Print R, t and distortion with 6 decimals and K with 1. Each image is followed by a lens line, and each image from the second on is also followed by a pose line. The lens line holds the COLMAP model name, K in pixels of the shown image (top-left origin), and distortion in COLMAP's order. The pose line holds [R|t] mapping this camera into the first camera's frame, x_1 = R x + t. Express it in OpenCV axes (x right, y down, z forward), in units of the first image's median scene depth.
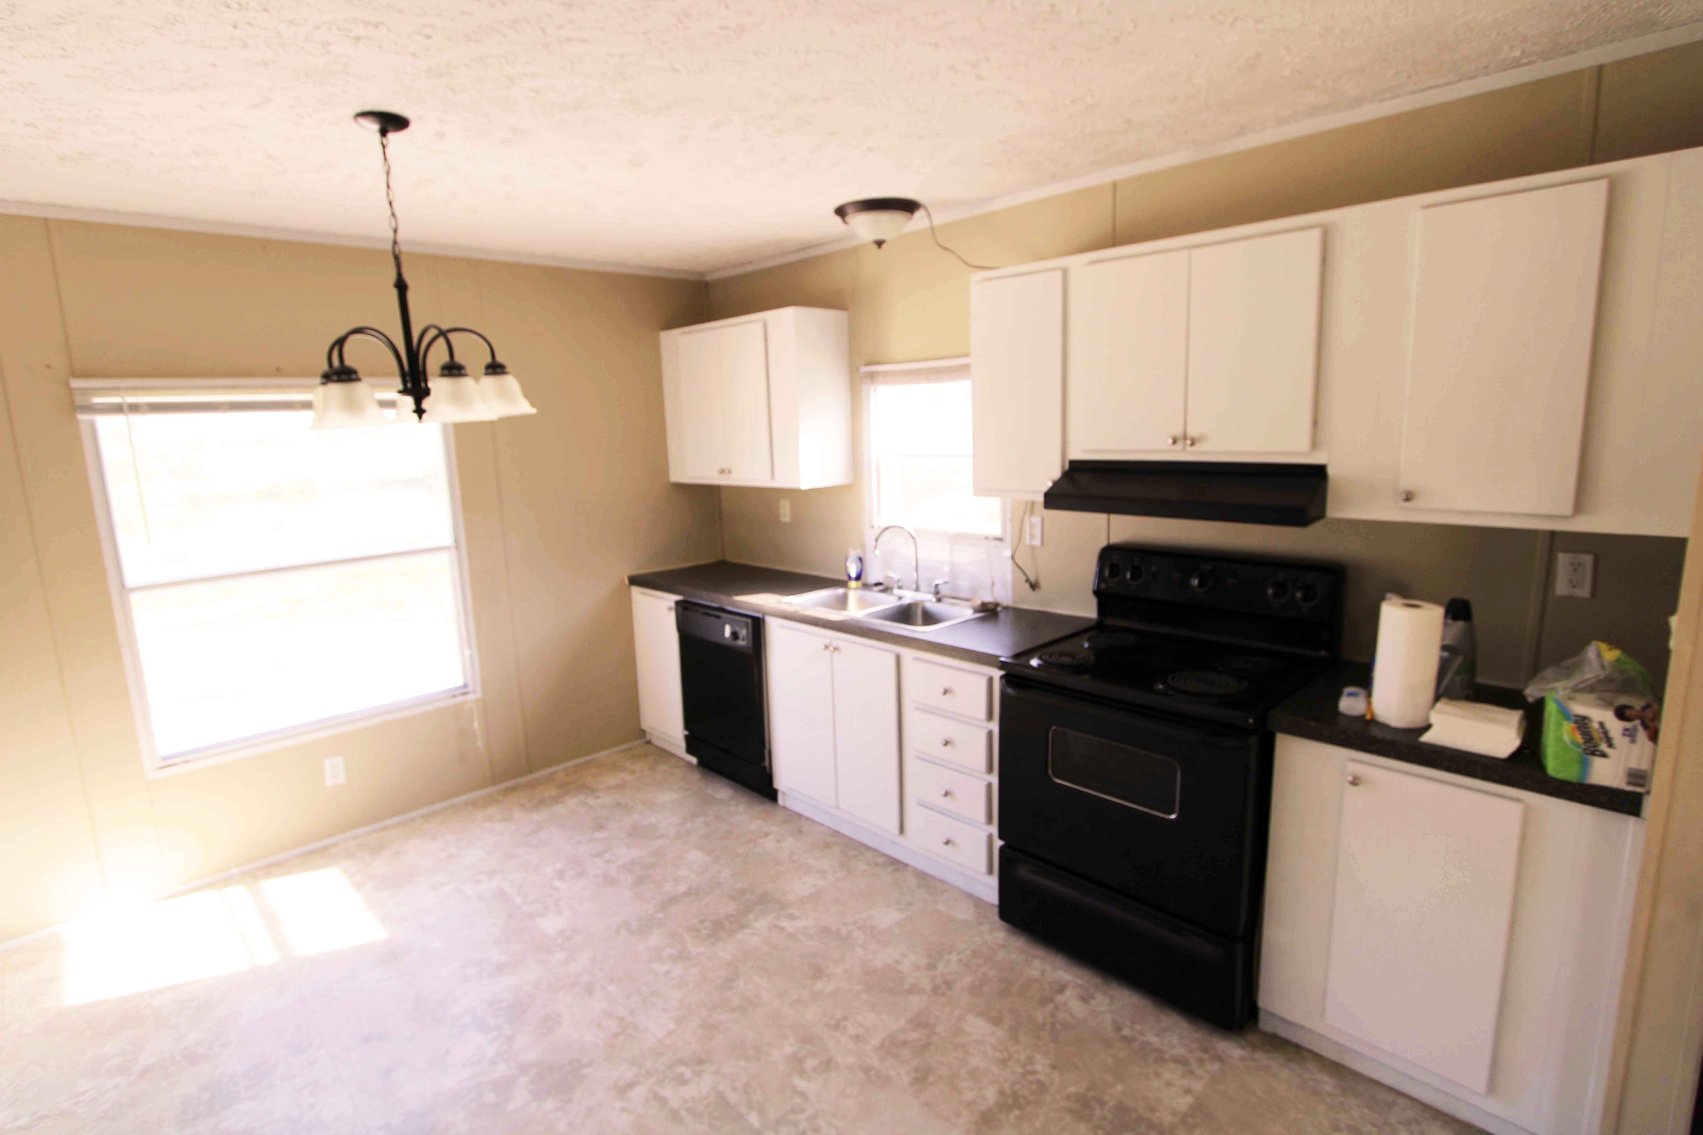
lens RADIAL K [[841.9, 0, 847.0], [0, 841.9, 562.6], [0, 0, 1]] dist [-0.014532, 0.000843]
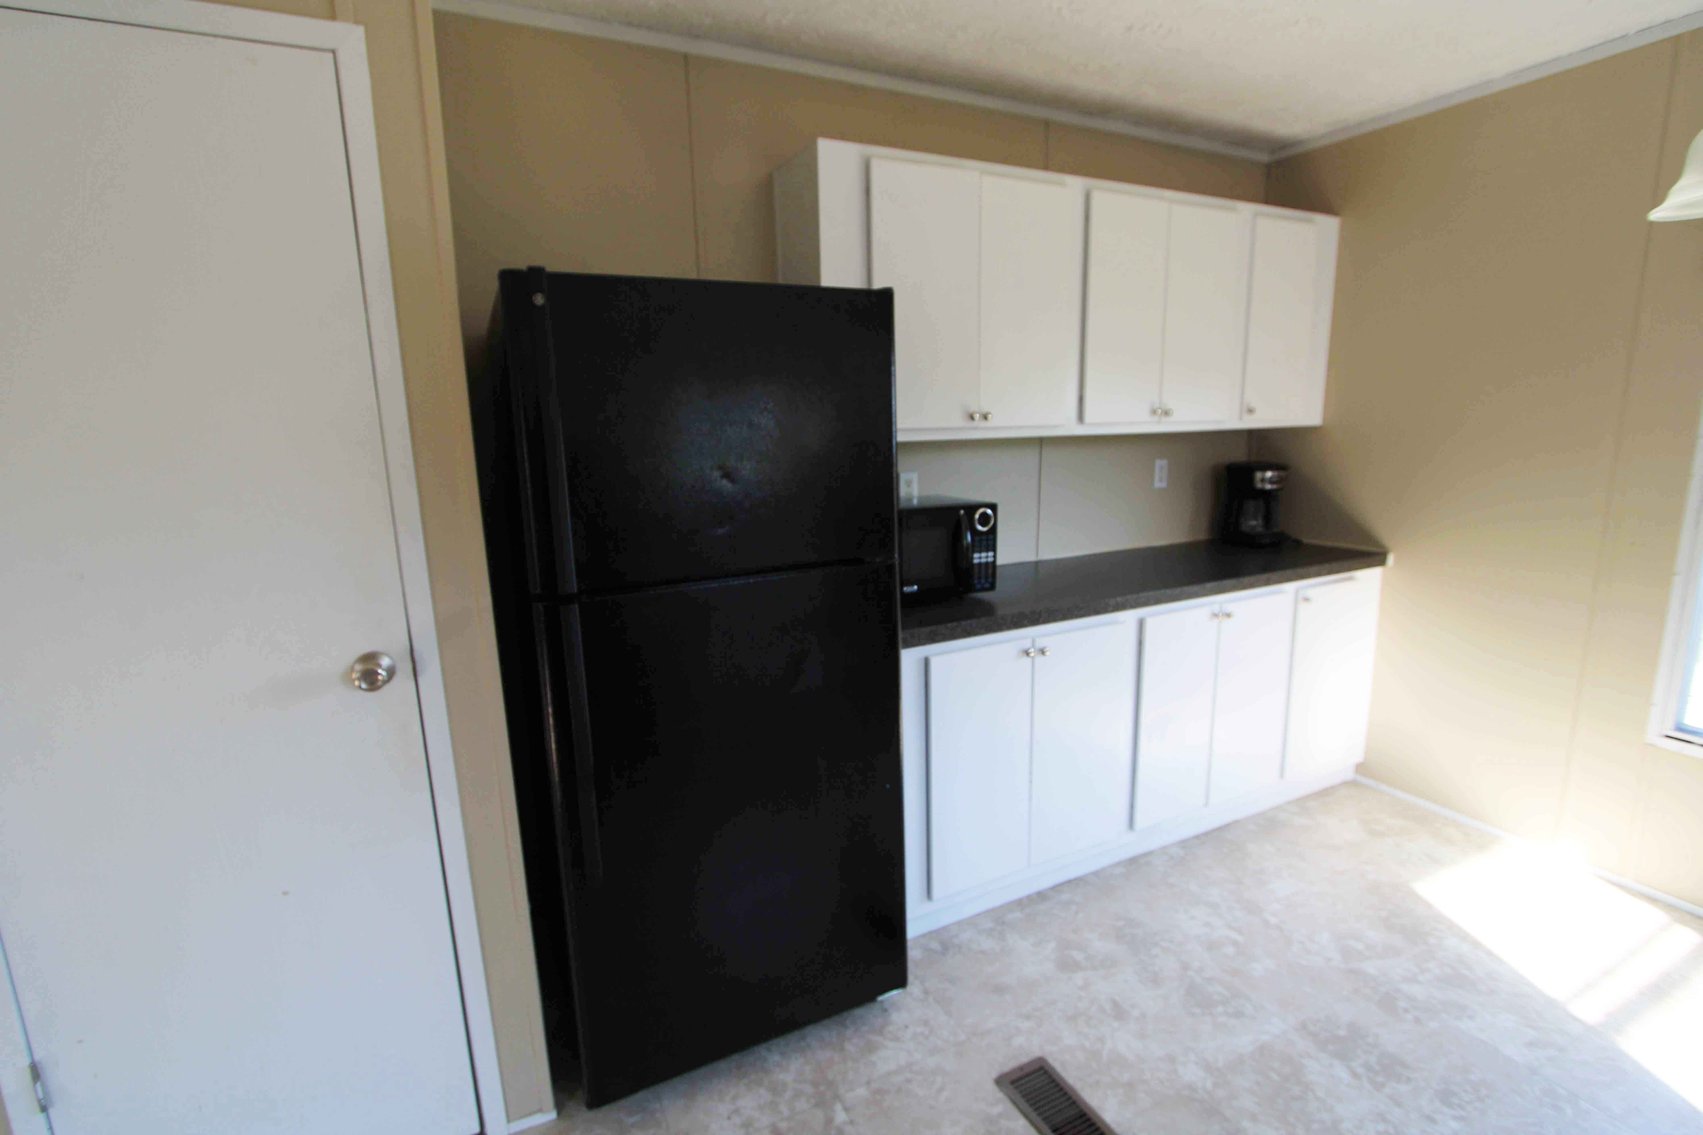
lens RADIAL K [[784.5, 0, 861.3], [0, 784.5, 560.6], [0, 0, 1]] dist [-0.020358, 0.001758]
pose [[-0.298789, 0.214584, -0.929881, 0.048062], [-0.132150, 0.955701, 0.263005, -0.002557], [0.945125, 0.201466, -0.257195, 0.506034]]
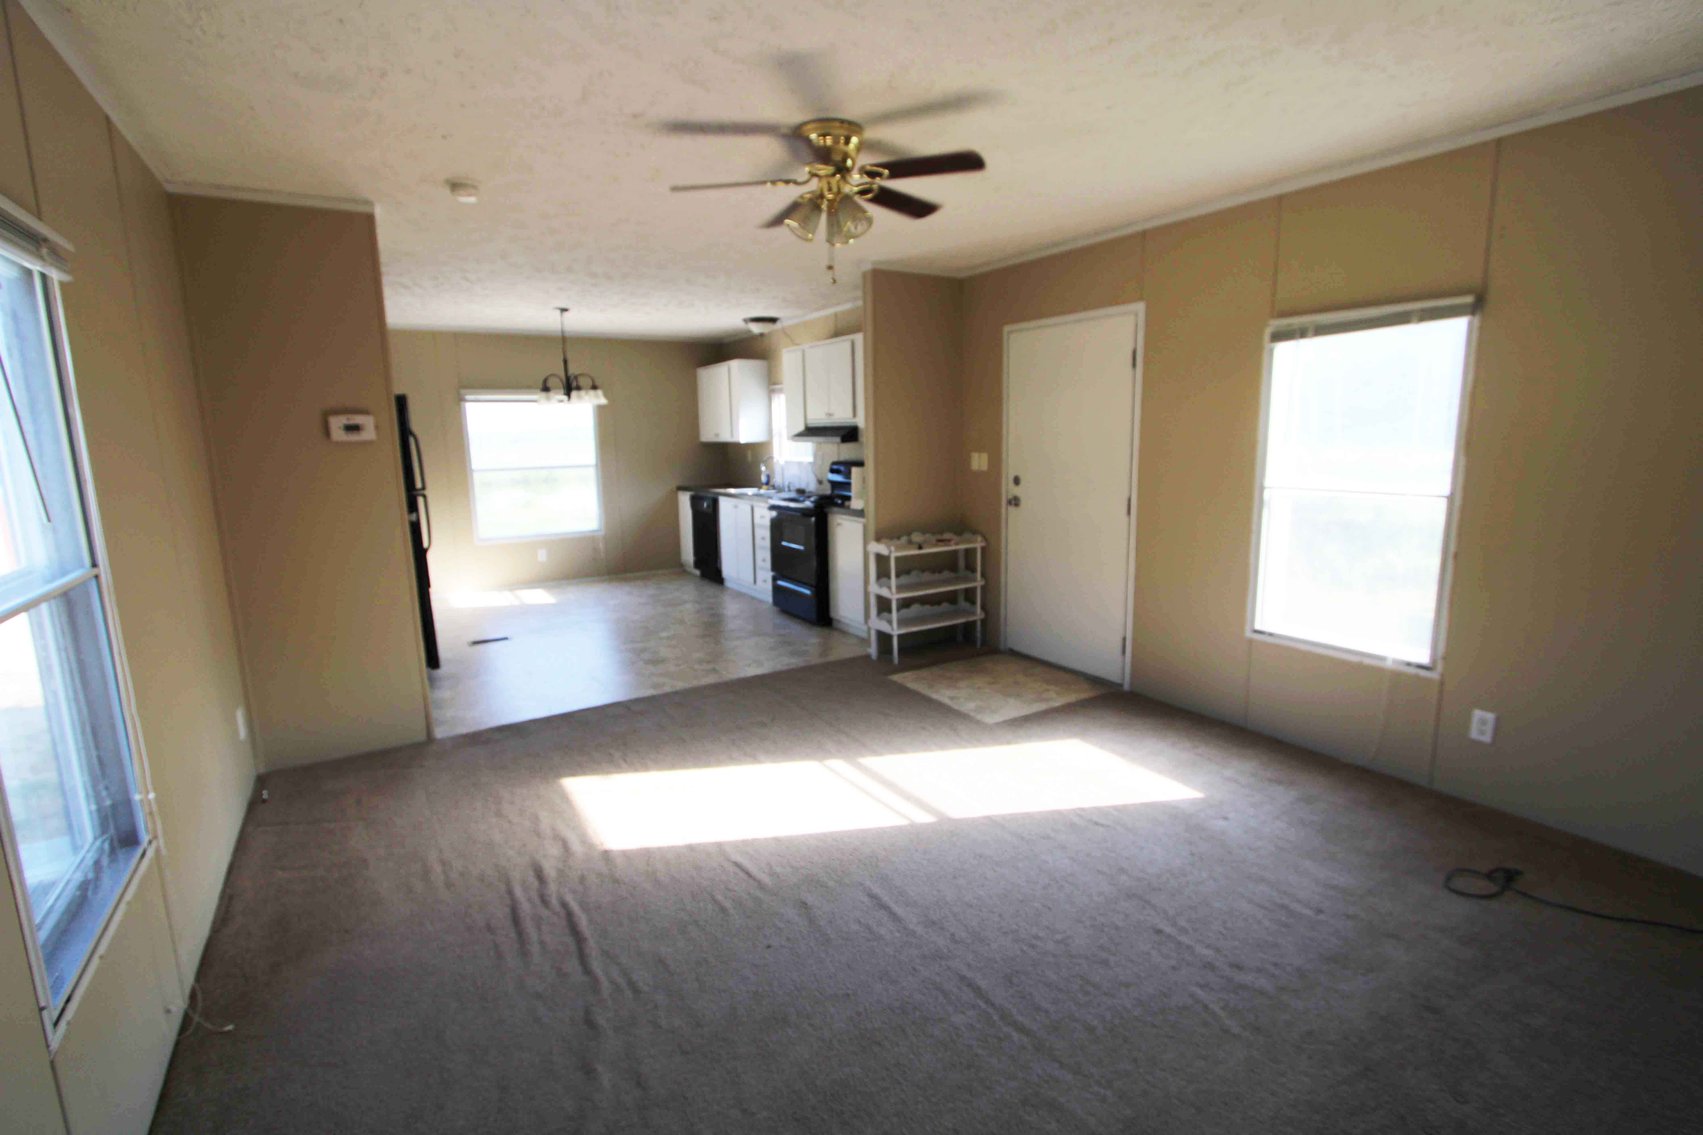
lens RADIAL K [[784.5, 0, 853.0], [0, 784.5, 563.8], [0, 0, 1]] dist [-0.020358, 0.001758]
pose [[0.979269, 0.049624, -0.196394, 0.909633], [-0.049725, 0.998753, 0.004421, 0.289416], [0.196369, 0.005437, 0.980515, -1.323891]]
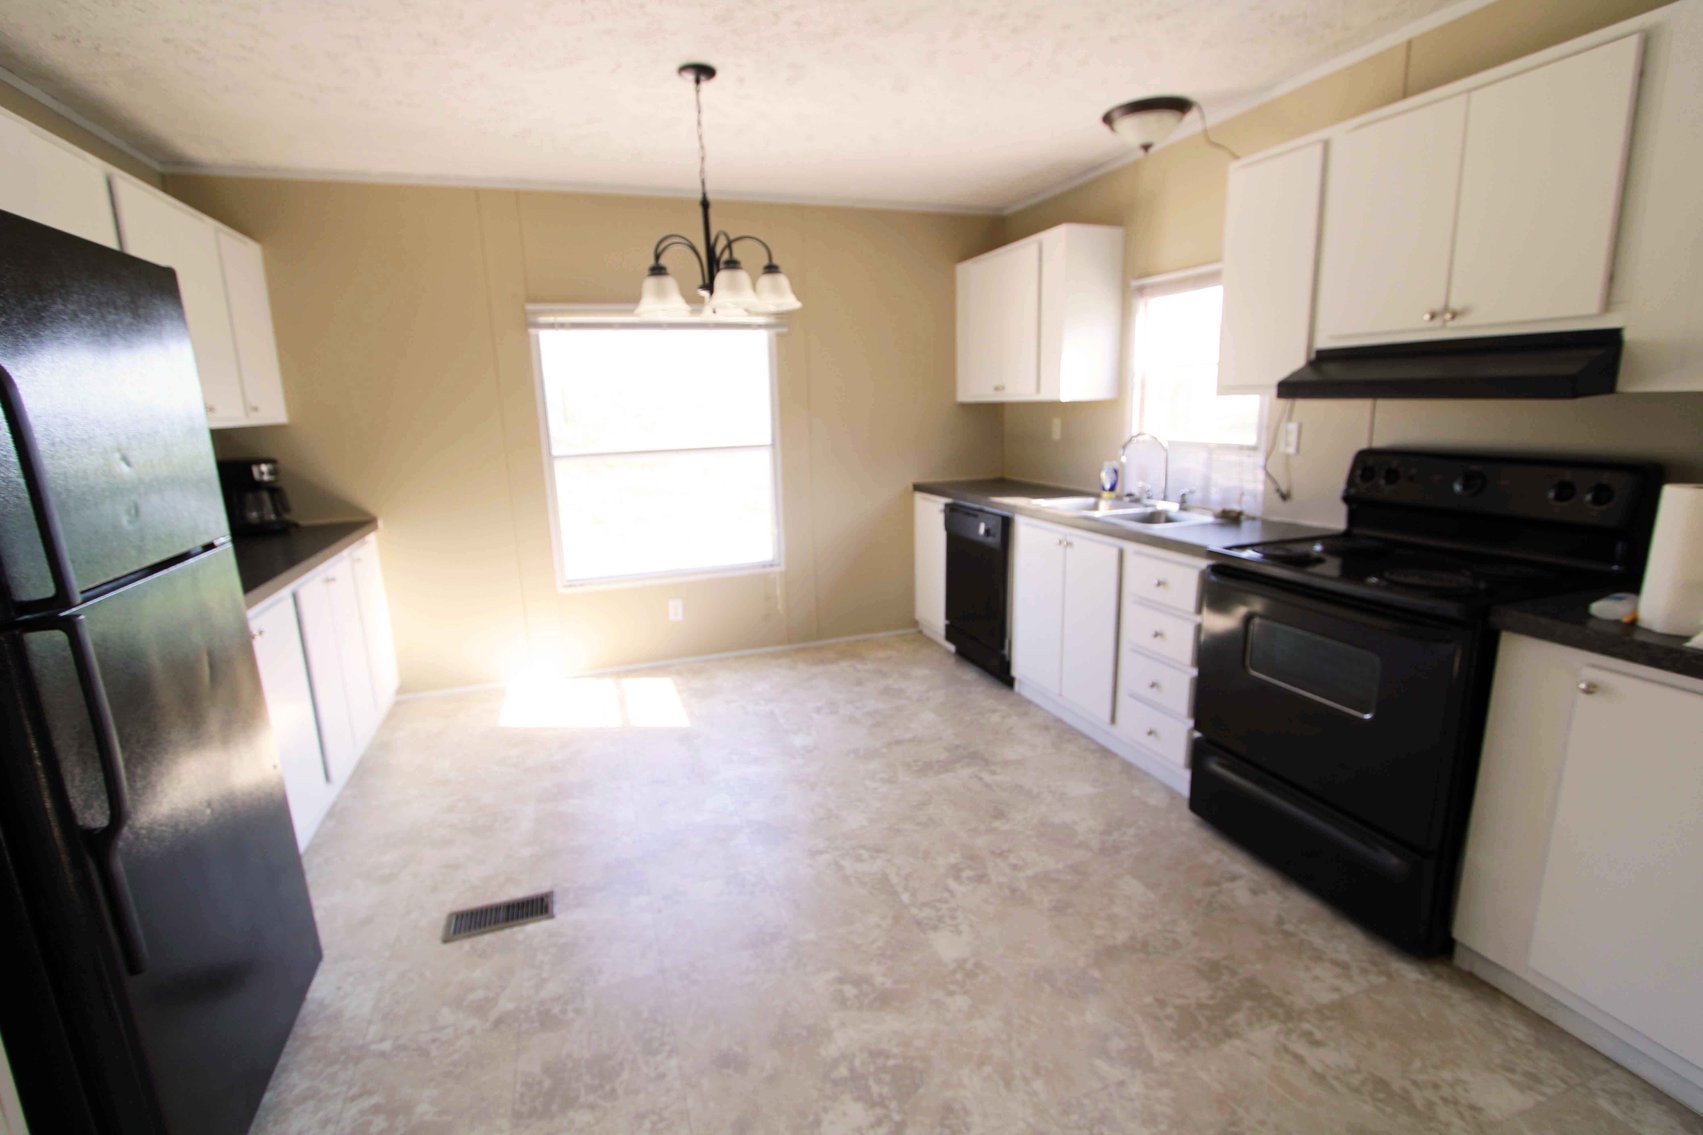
lens RADIAL K [[784.5, 0, 849.6], [0, 784.5, 563.6], [0, 0, 1]] dist [-0.020358, 0.001758]
pose [[0.910884, 0.093086, -0.402026, 0.165065], [-0.073736, 0.995262, 0.063381, 0.103583], [0.406021, -0.028089, 0.913432, -0.016594]]
